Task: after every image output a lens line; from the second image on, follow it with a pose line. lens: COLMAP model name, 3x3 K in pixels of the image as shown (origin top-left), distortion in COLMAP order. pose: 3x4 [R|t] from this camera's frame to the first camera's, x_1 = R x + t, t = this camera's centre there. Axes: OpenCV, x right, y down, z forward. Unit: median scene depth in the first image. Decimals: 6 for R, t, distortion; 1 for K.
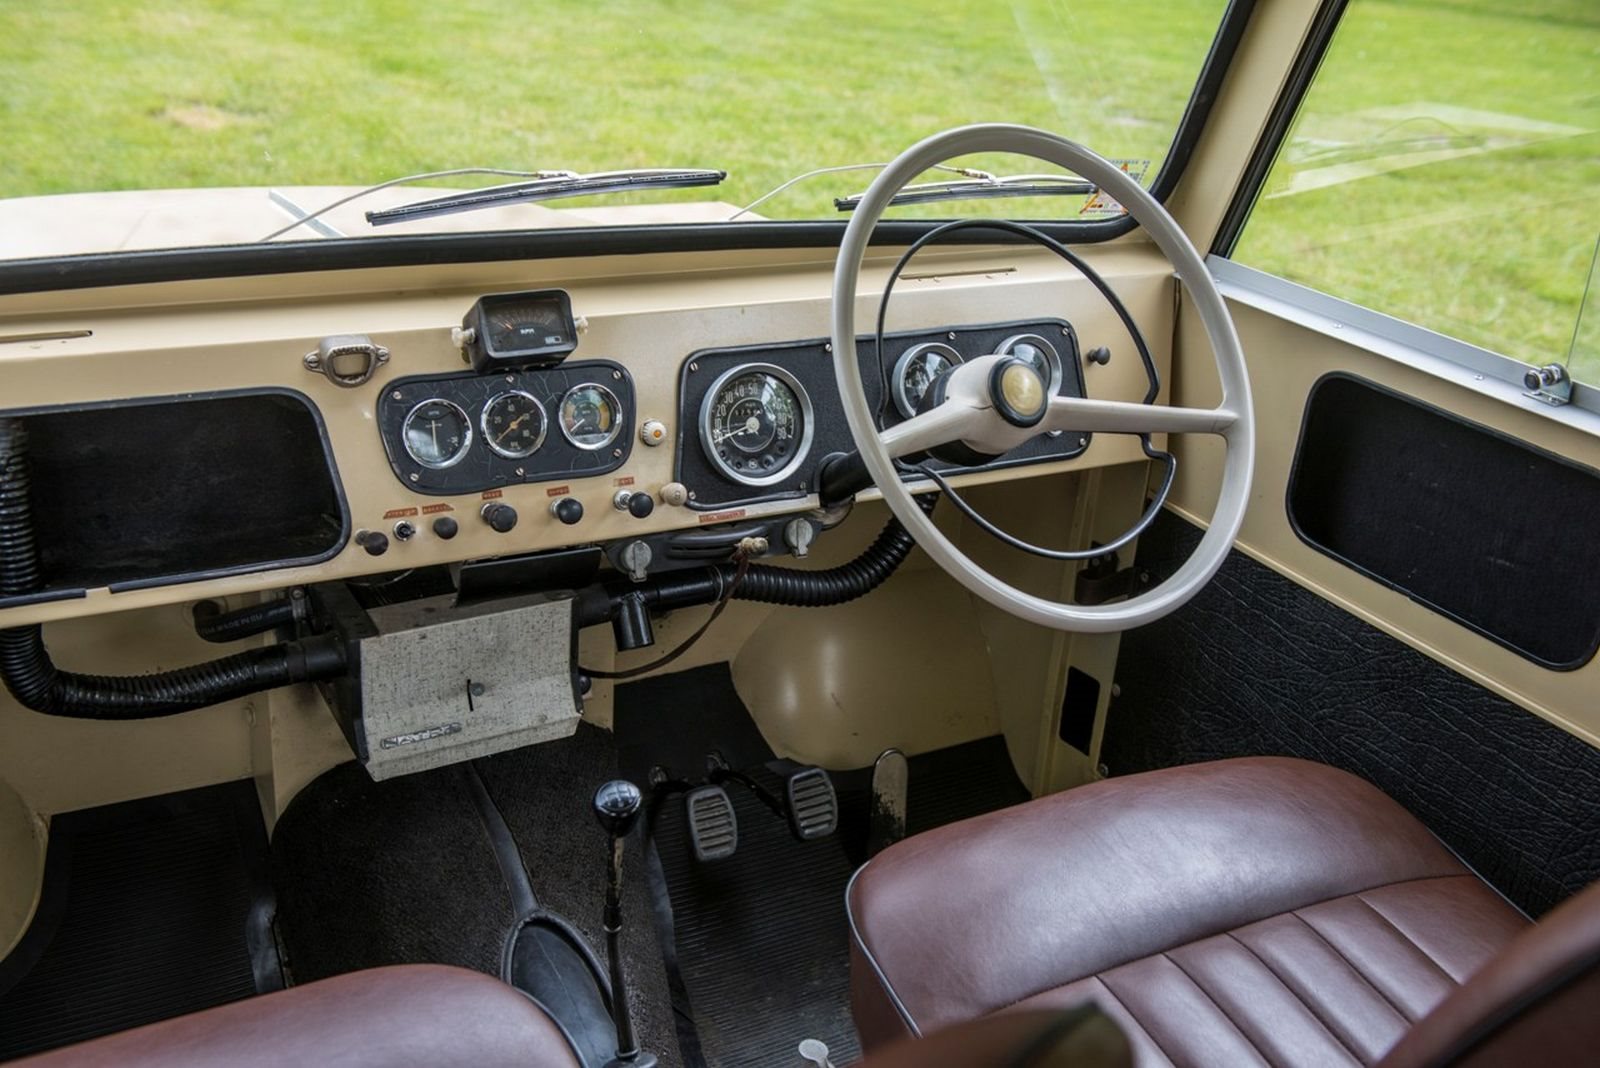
lens RADIAL K [[1634.1, 0, 798.0], [0, 1634.1, 527.8], [0, 0, 1]] dist [0.097128, 0.000000]
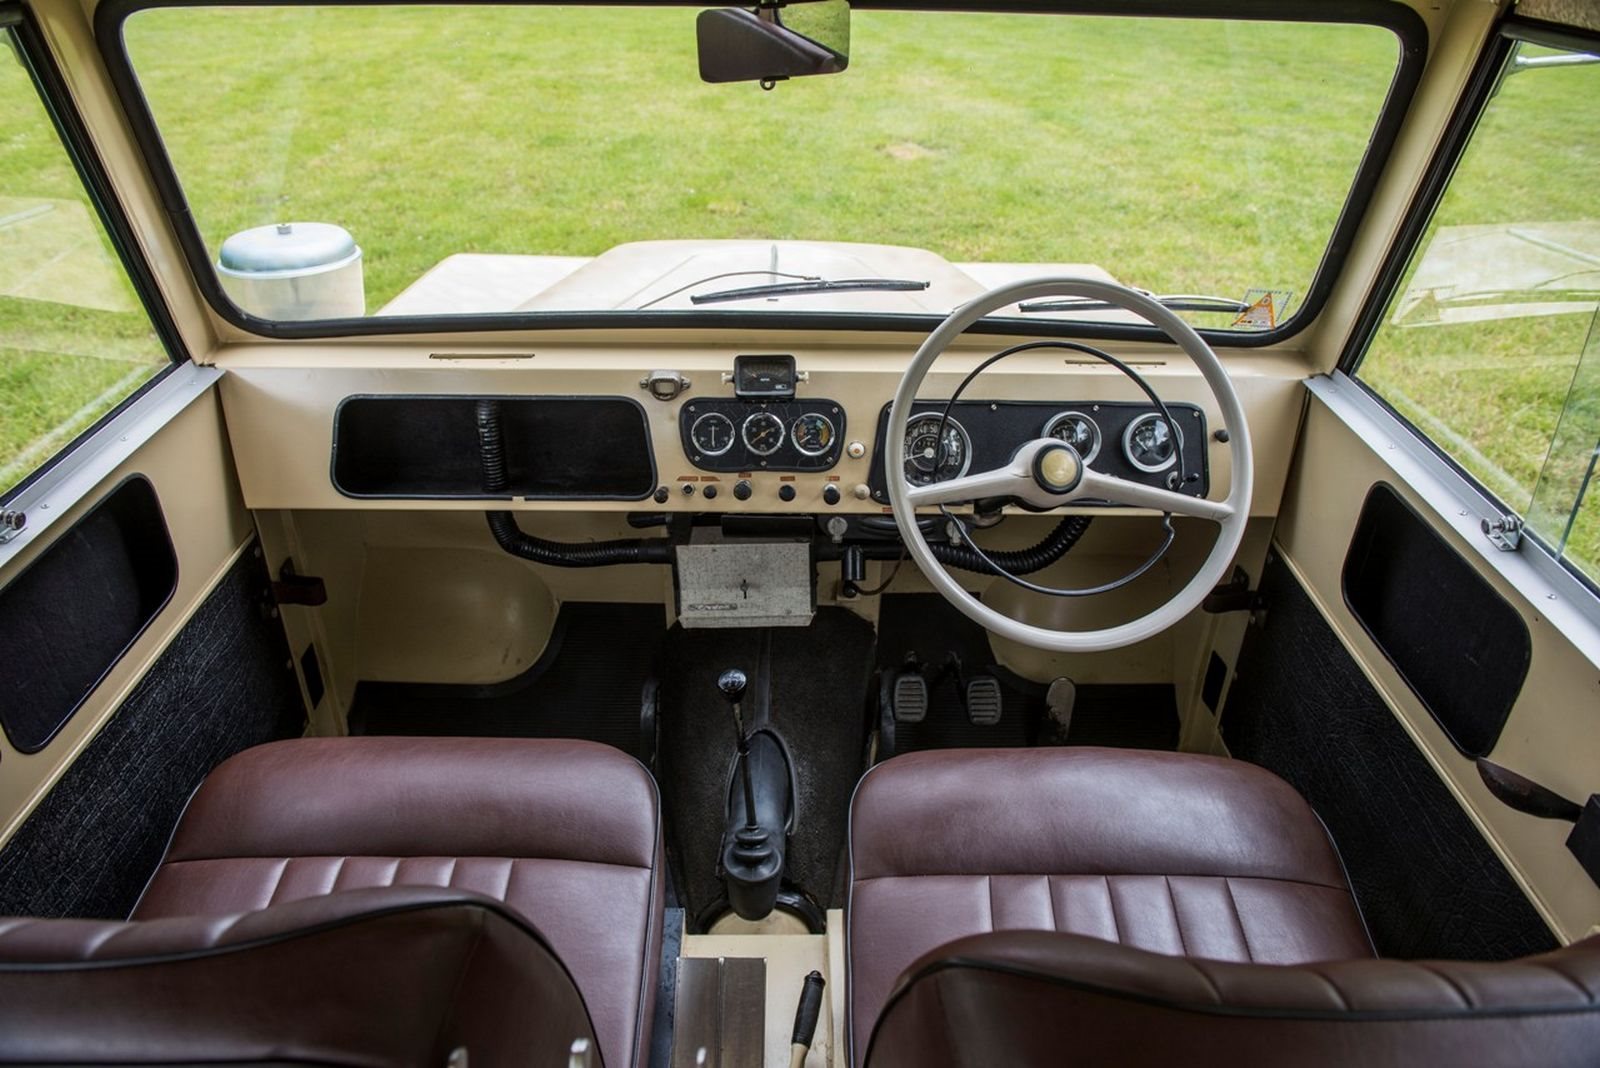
lens RADIAL K [[1125.6, 0, 799.1], [0, 1125.6, 532.3], [0, 0, 1]] dist [-0.011691, -0.007110]
pose [[0.878703, 0.189063, -0.438333, 0.330443], [-0.143441, 0.980366, 0.135306, -0.113559], [0.455308, -0.056019, 0.888570, 0.034556]]
